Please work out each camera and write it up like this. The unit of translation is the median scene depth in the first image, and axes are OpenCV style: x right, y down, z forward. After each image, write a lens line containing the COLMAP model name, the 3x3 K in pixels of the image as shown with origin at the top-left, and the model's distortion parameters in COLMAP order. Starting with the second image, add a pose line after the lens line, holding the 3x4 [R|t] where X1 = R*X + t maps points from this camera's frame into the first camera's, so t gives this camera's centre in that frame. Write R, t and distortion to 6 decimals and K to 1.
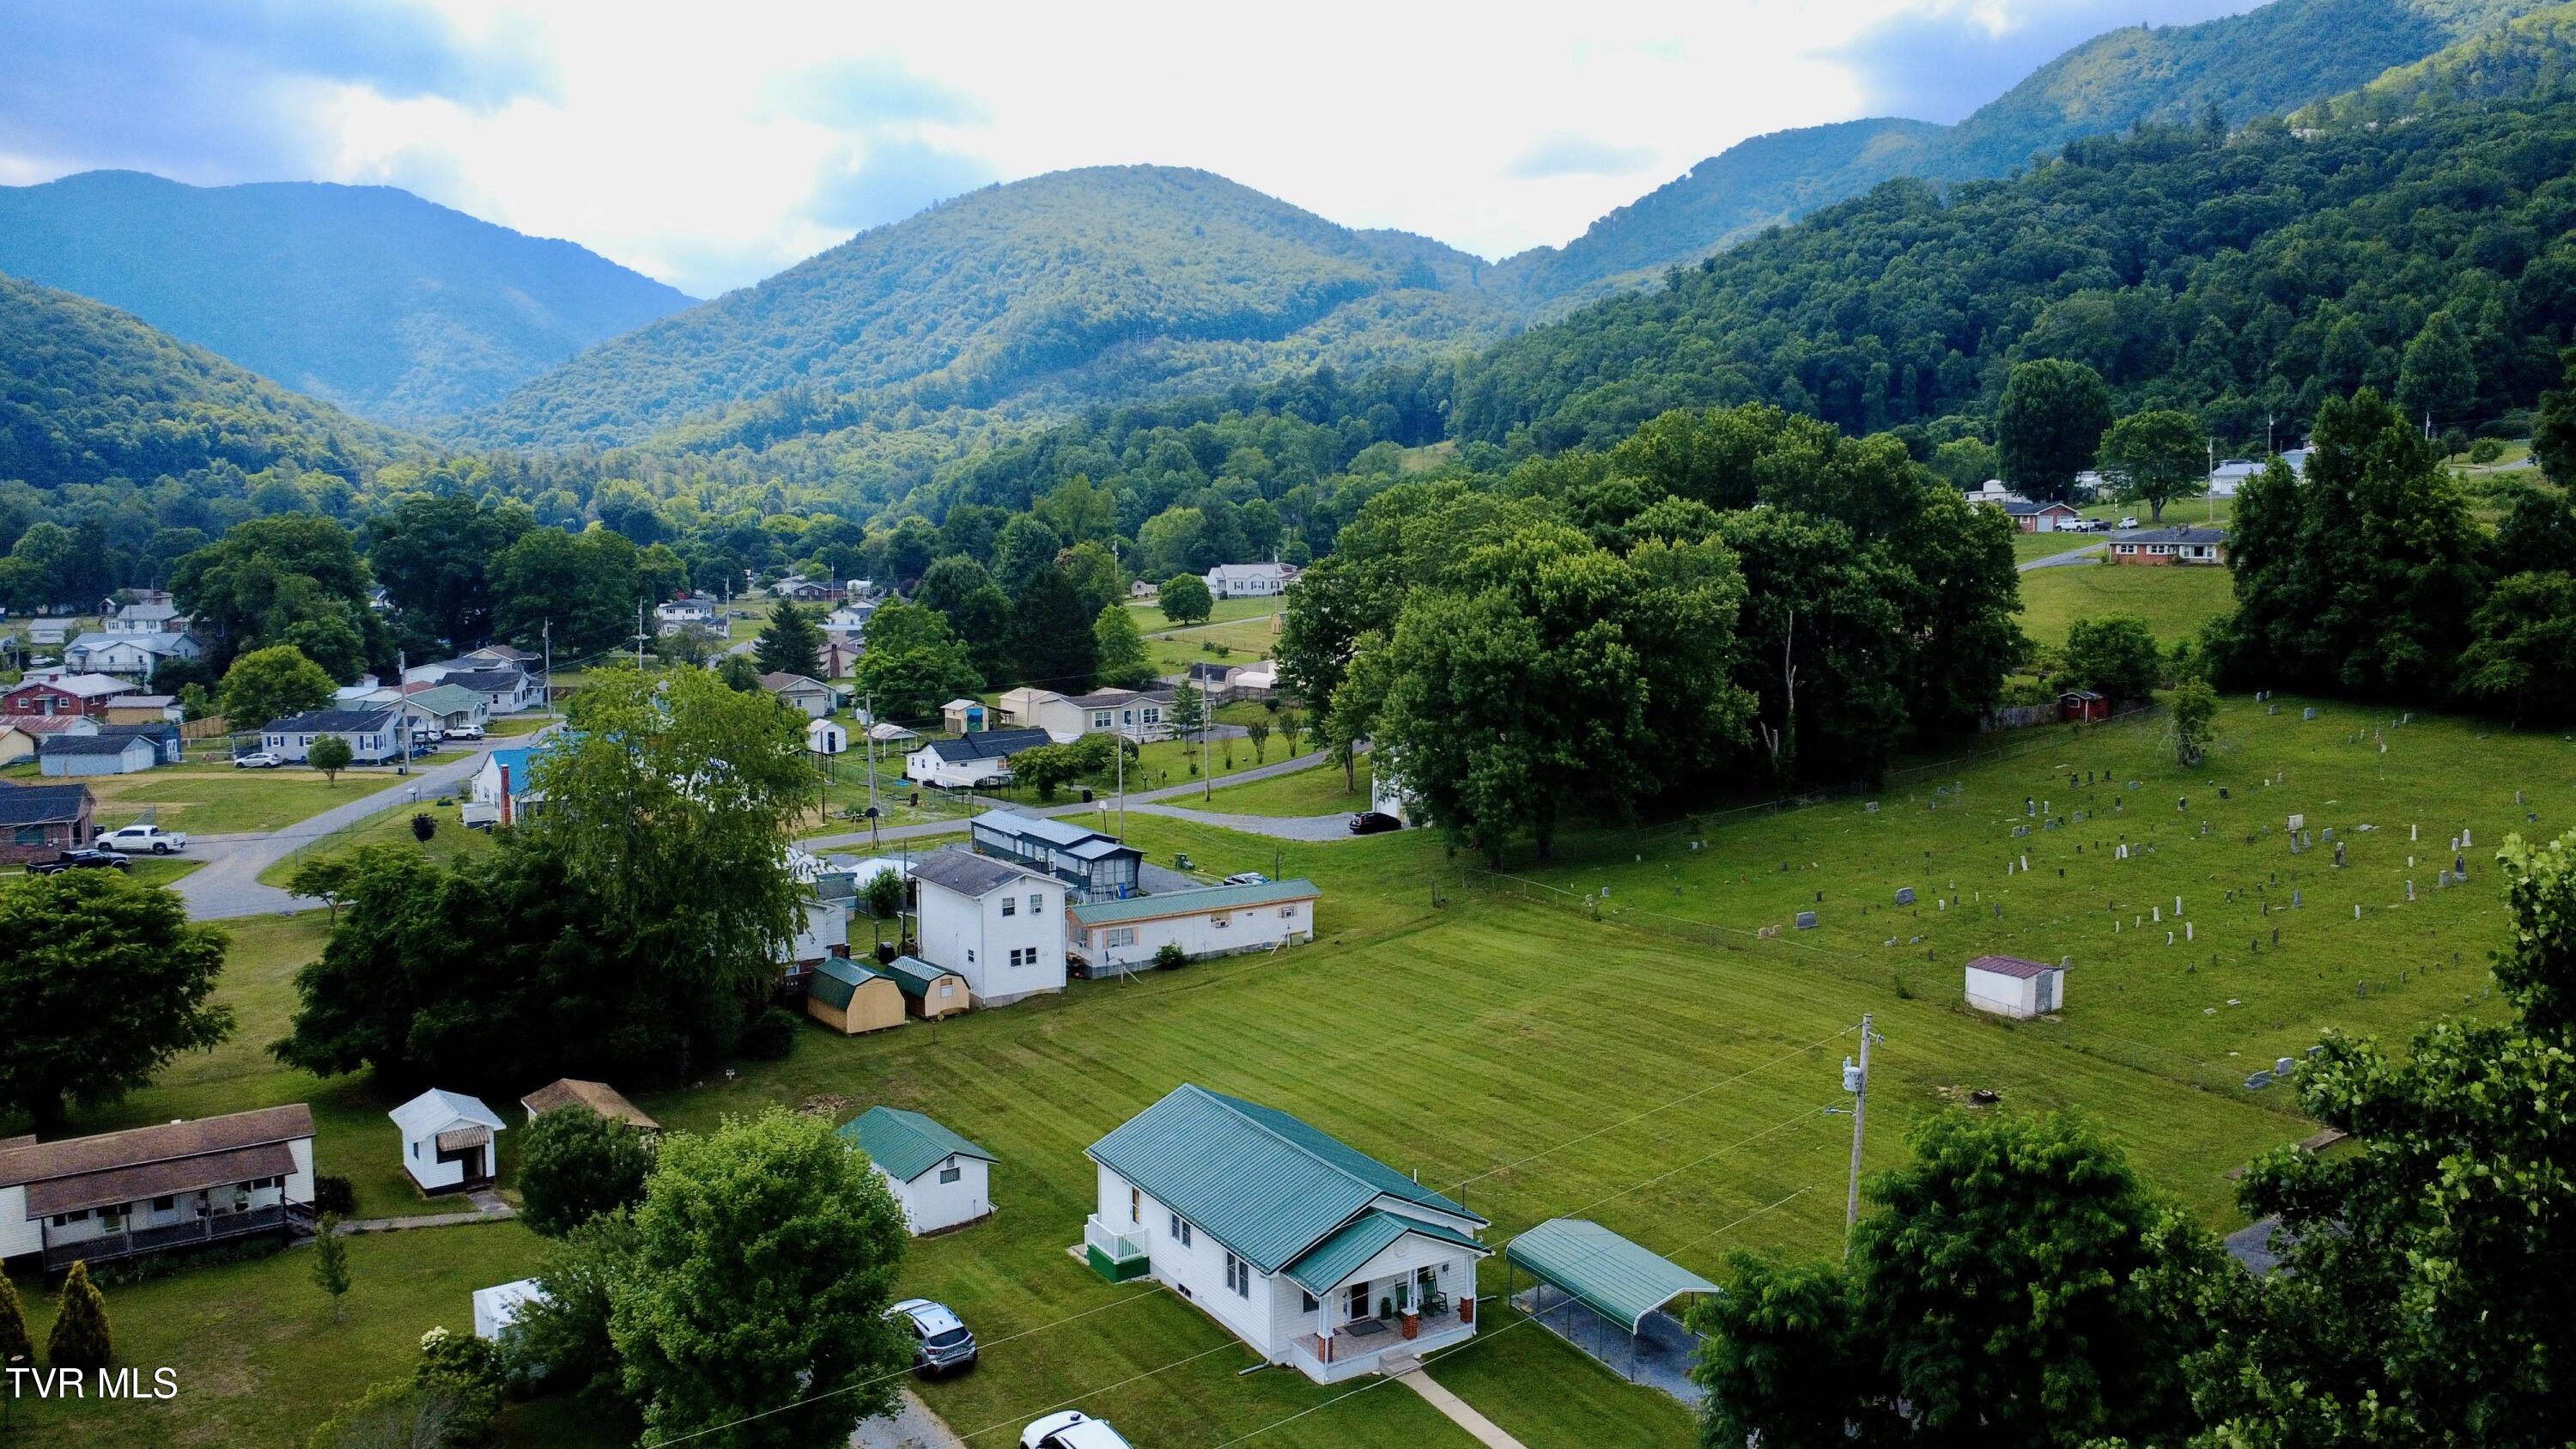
lens RADIAL K [[1886.0, 0, 1283.5], [0, 1886.0, 708.3], [0, 0, 1]] dist [0.001273, 0.002548]
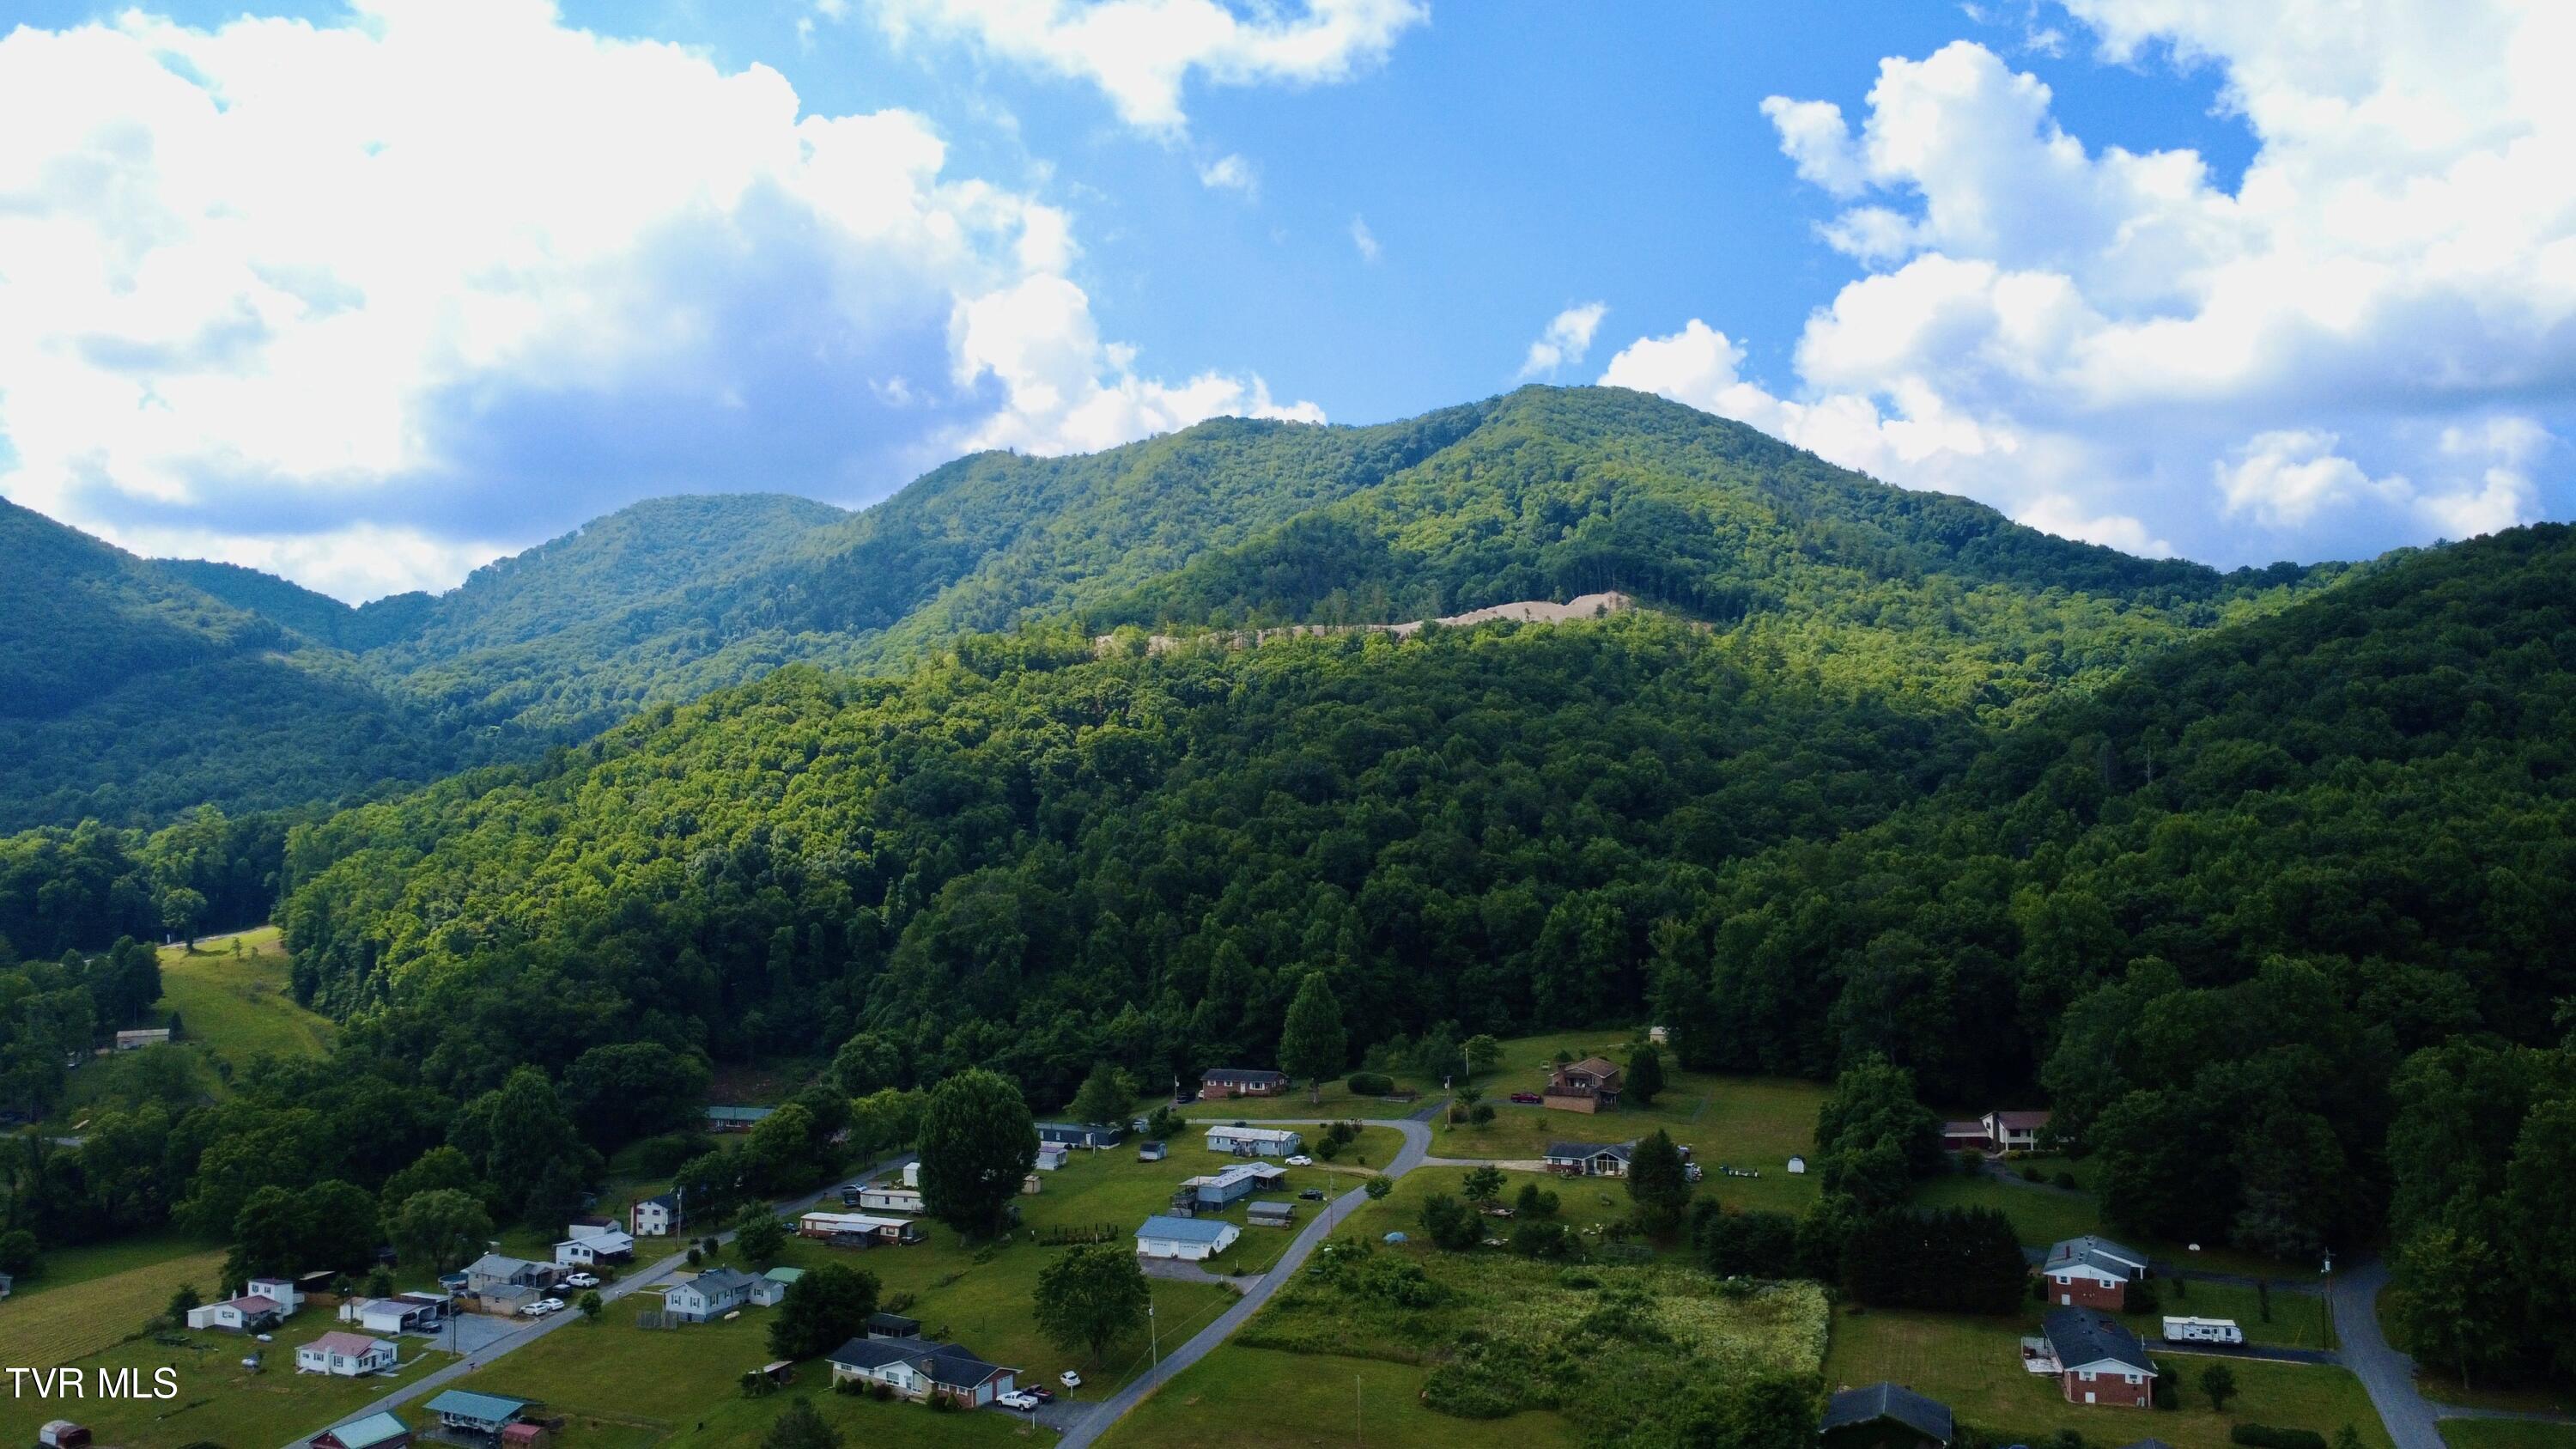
lens RADIAL K [[1886.0, 0, 1287.9], [0, 1886.0, 721.5], [0, 0, 1]] dist [0.001273, 0.002548]
pose [[0.843803, 0.023977, 0.536117, 0.018645], [0.061289, 0.988159, -0.140659, -0.106428], [-0.533141, 0.151546, 0.832342, 0.059636]]
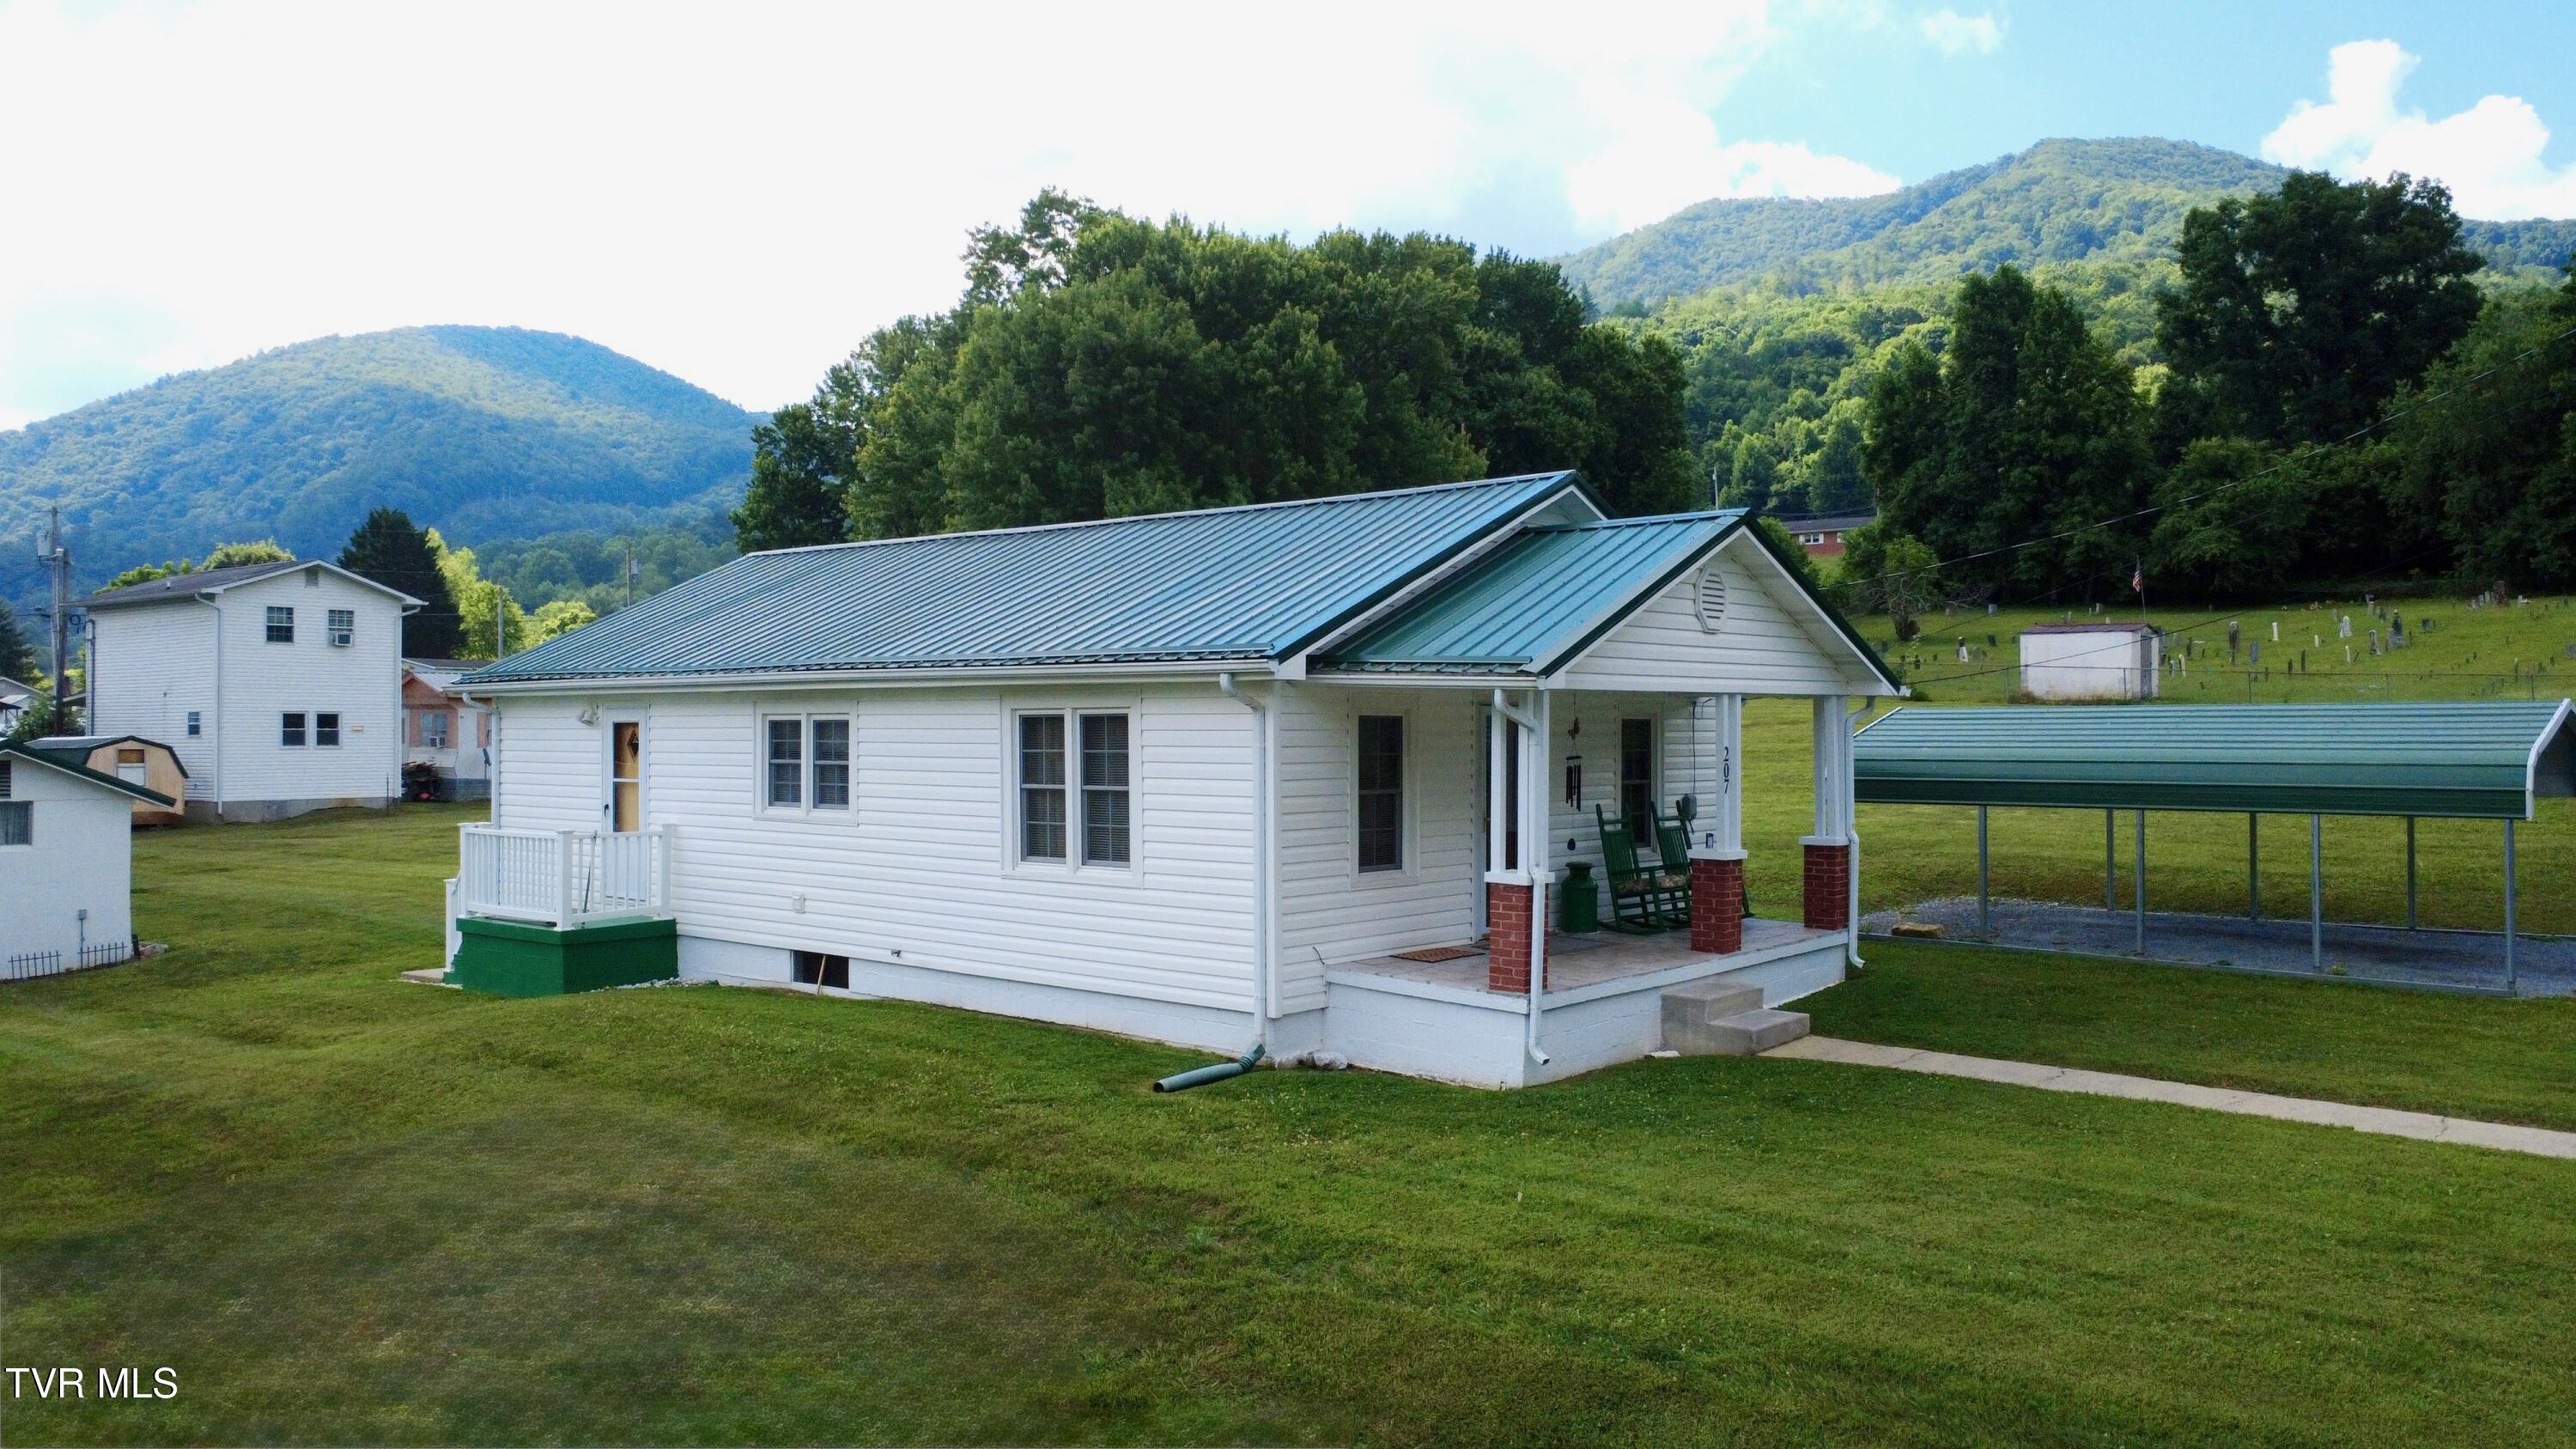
lens RADIAL K [[1886.0, 0, 1287.3], [0, 1886.0, 708.7], [0, 0, 1]] dist [0.001273, 0.002548]
pose [[0.949338, 0.004680, 0.314221, -0.006936], [0.029397, 0.994182, -0.103625, 0.027546], [-0.312877, 0.107612, 0.943678, 0.063723]]
